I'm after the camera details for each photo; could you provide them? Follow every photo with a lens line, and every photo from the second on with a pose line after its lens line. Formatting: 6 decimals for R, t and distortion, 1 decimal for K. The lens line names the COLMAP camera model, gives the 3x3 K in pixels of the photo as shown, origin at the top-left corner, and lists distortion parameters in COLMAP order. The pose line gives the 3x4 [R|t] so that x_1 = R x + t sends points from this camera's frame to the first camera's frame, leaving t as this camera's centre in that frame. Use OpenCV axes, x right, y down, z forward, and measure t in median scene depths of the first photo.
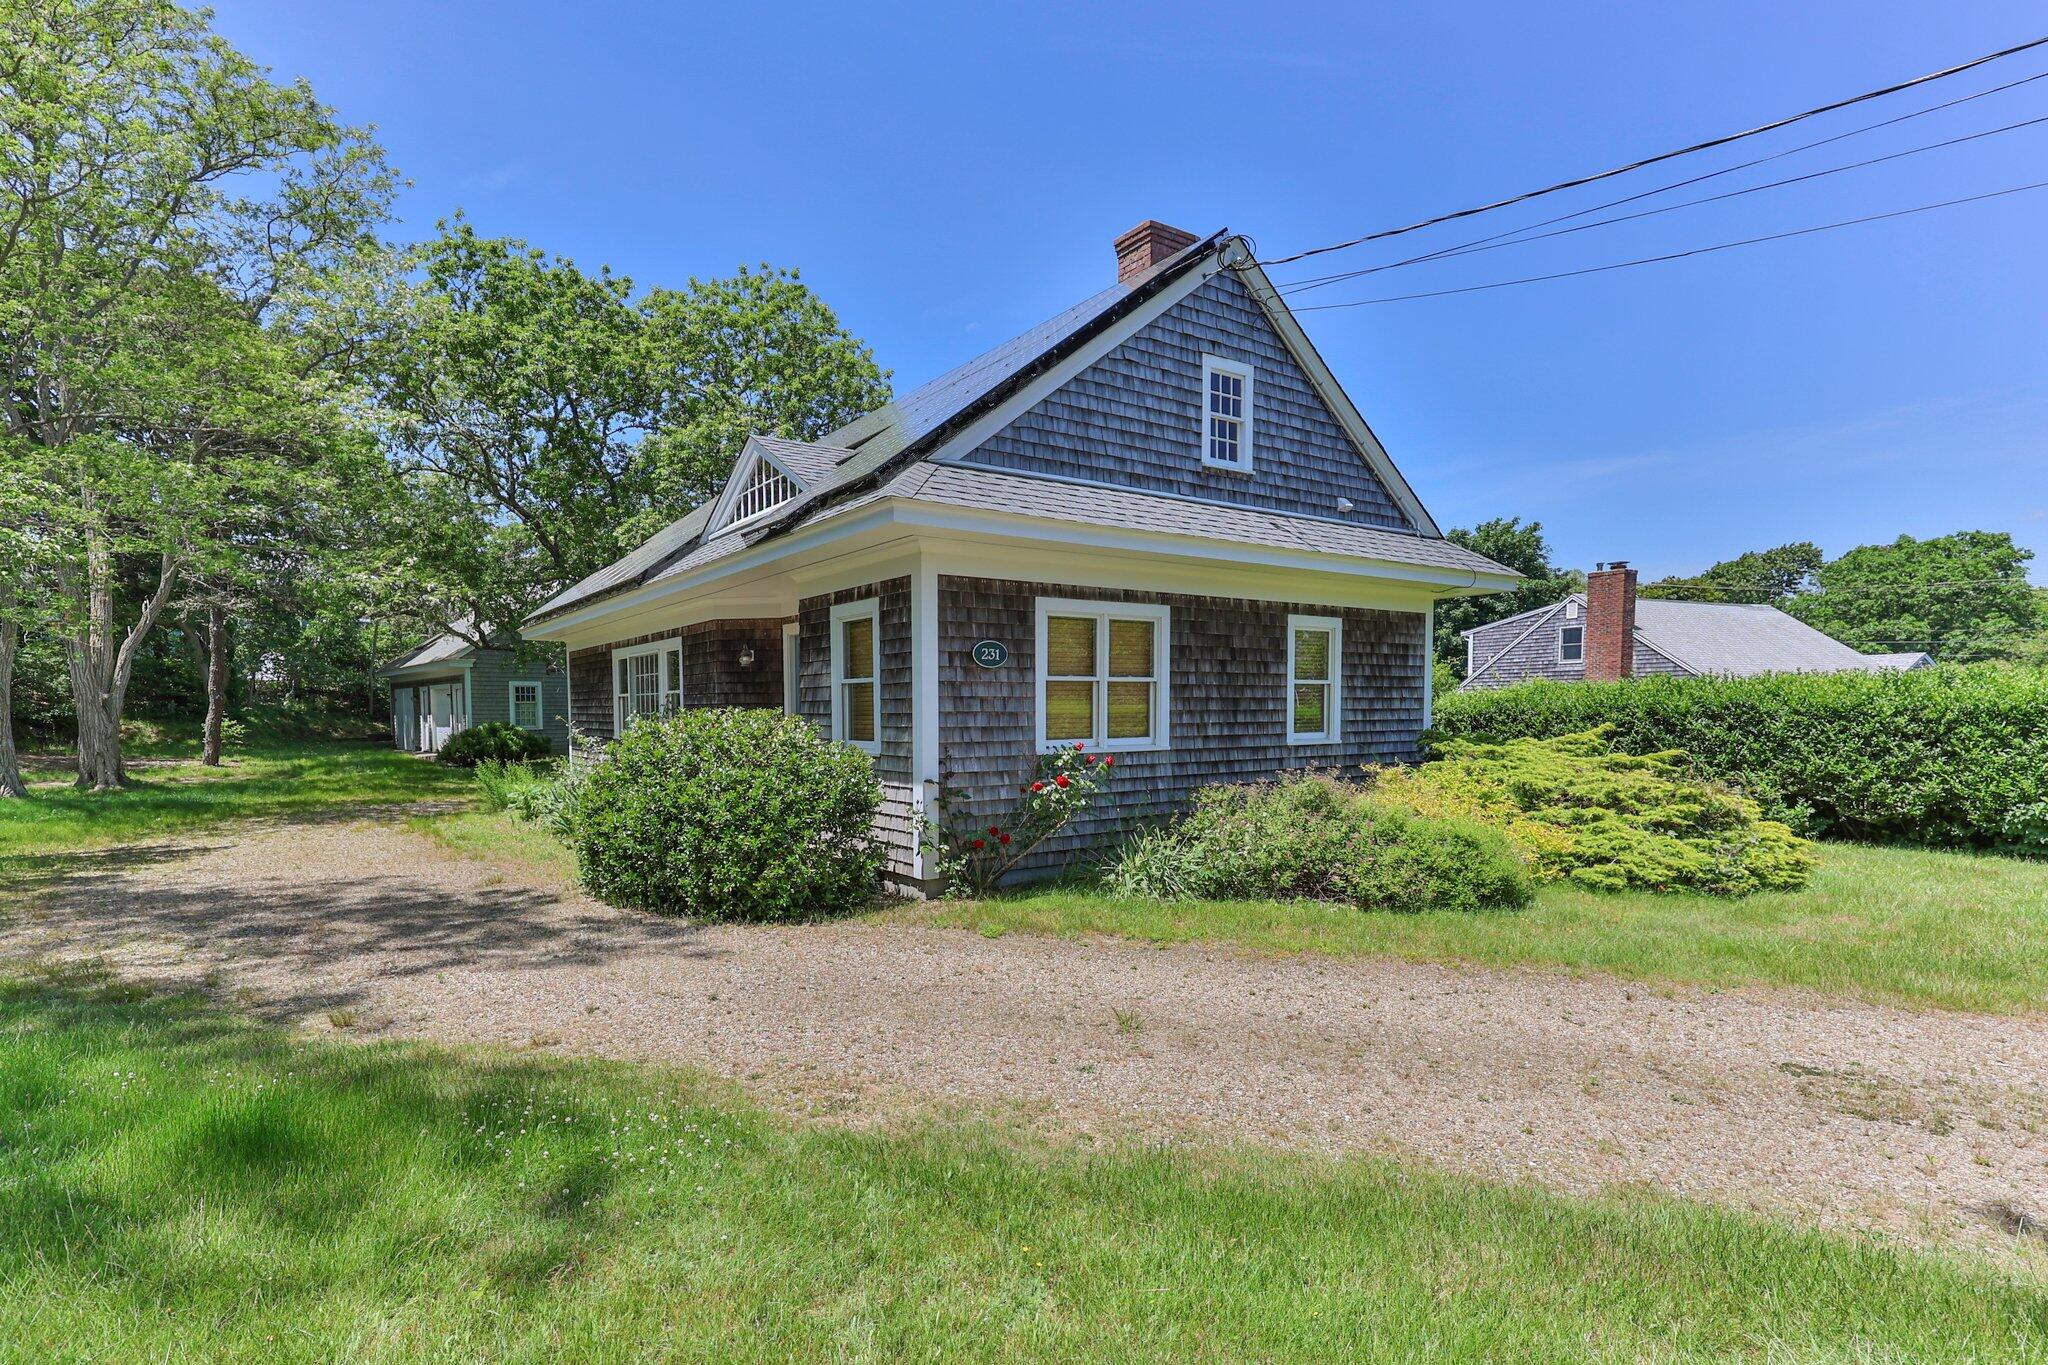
lens RADIAL K [[922.5, 0, 983.3], [0, 922.5, 732.8], [0, 0, 1]] dist [0.010002, 0.000326]
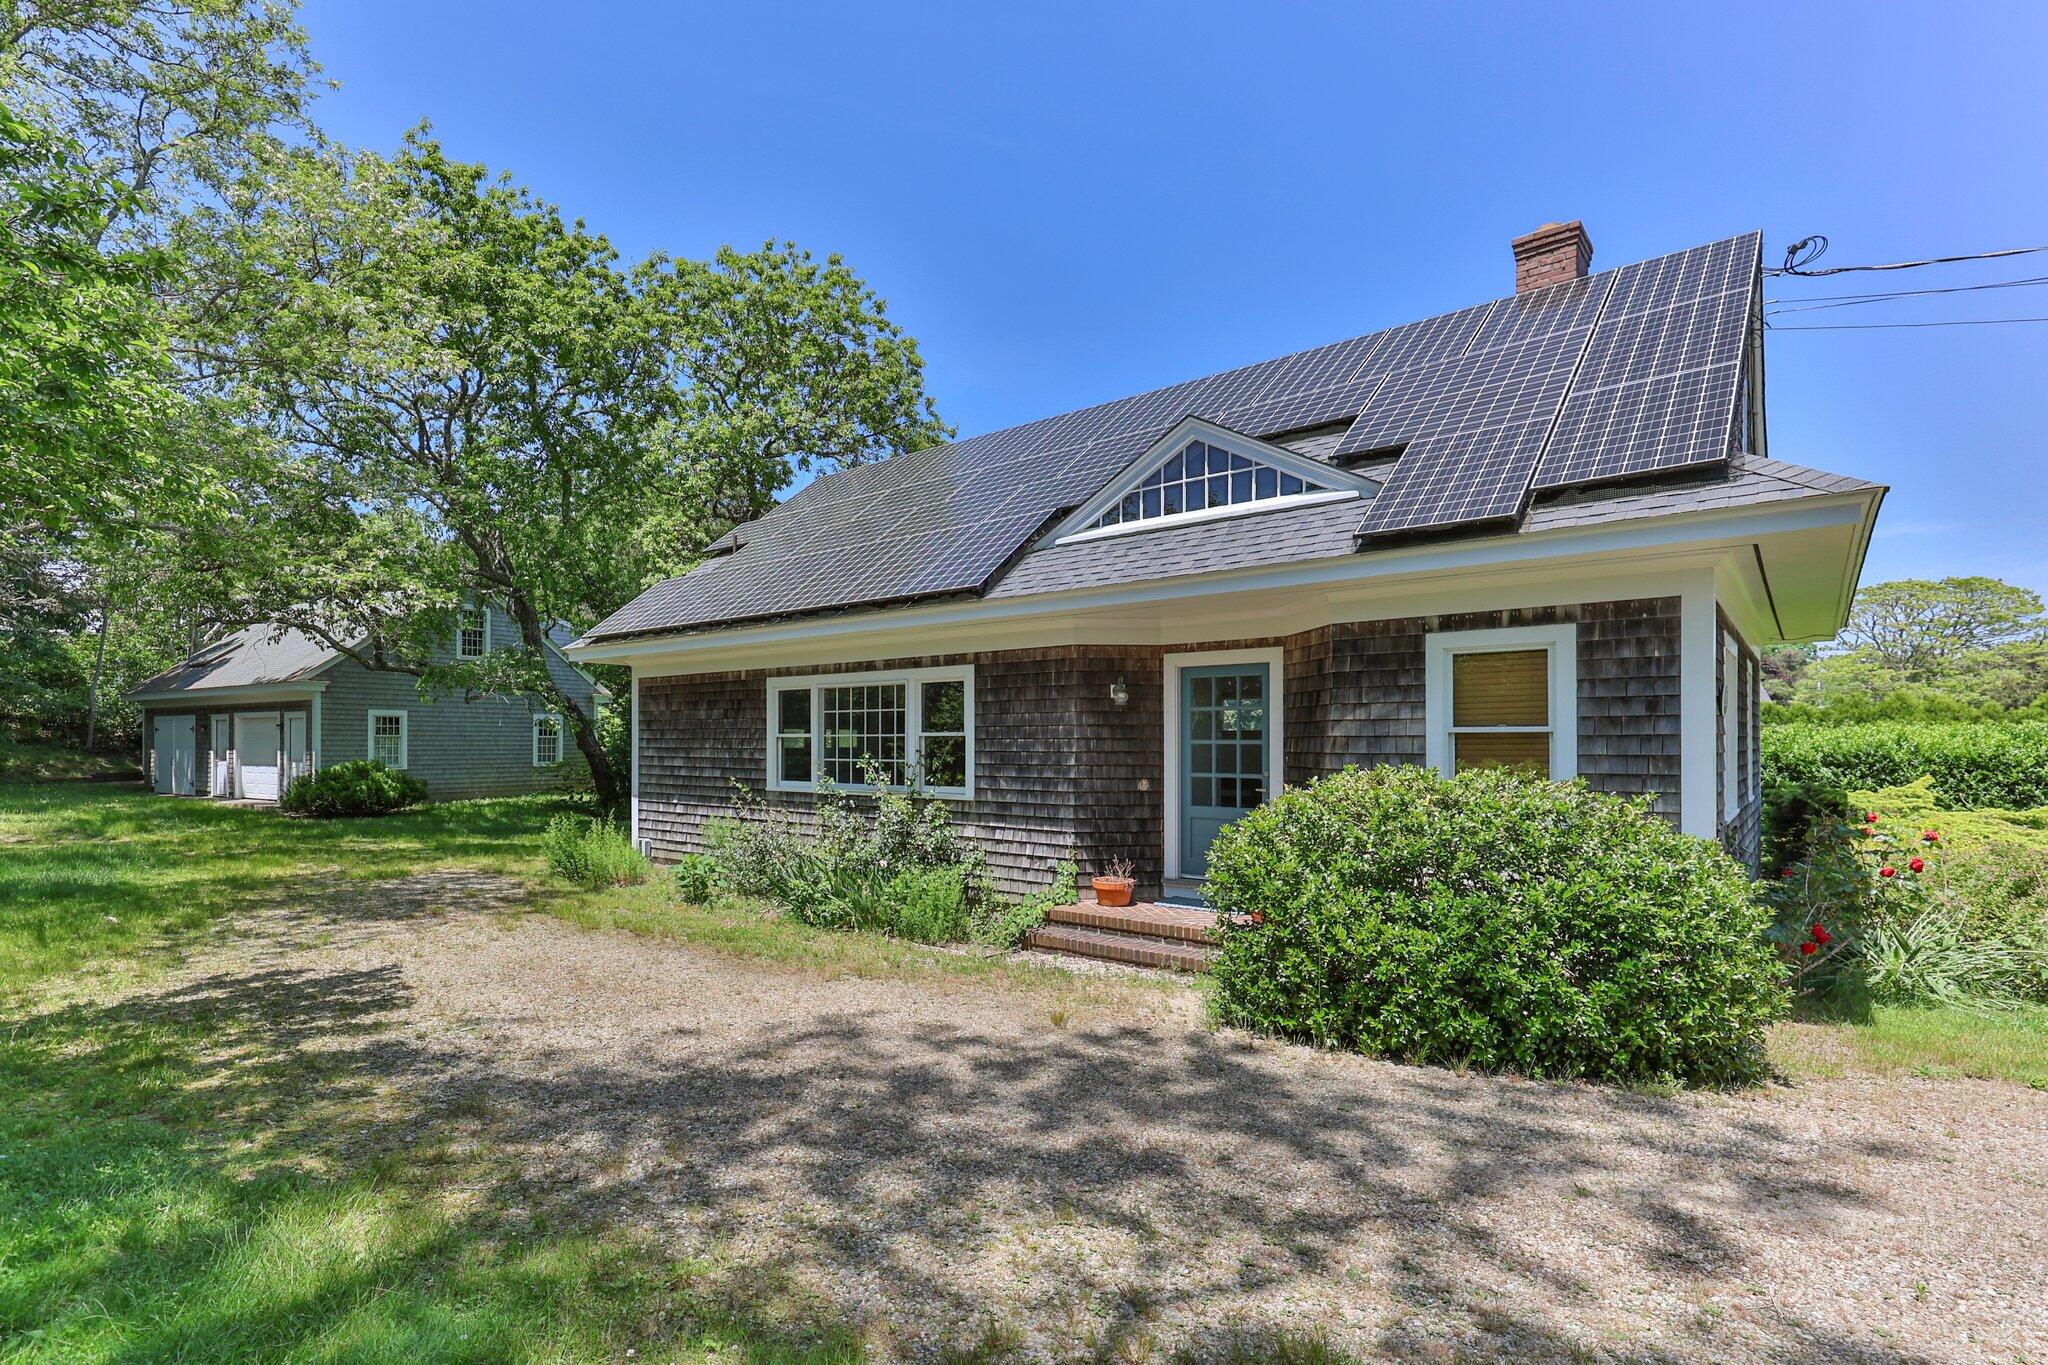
lens RADIAL K [[922.5, 0, 939.9], [0, 922.5, 721.8], [0, 0, 1]] dist [0.010002, 0.000326]
pose [[0.971652, 0.012210, 0.236099, -0.502947], [-0.000865, 0.998842, -0.048099, -0.015803], [-0.236413, 0.046532, 0.970538, 0.227538]]
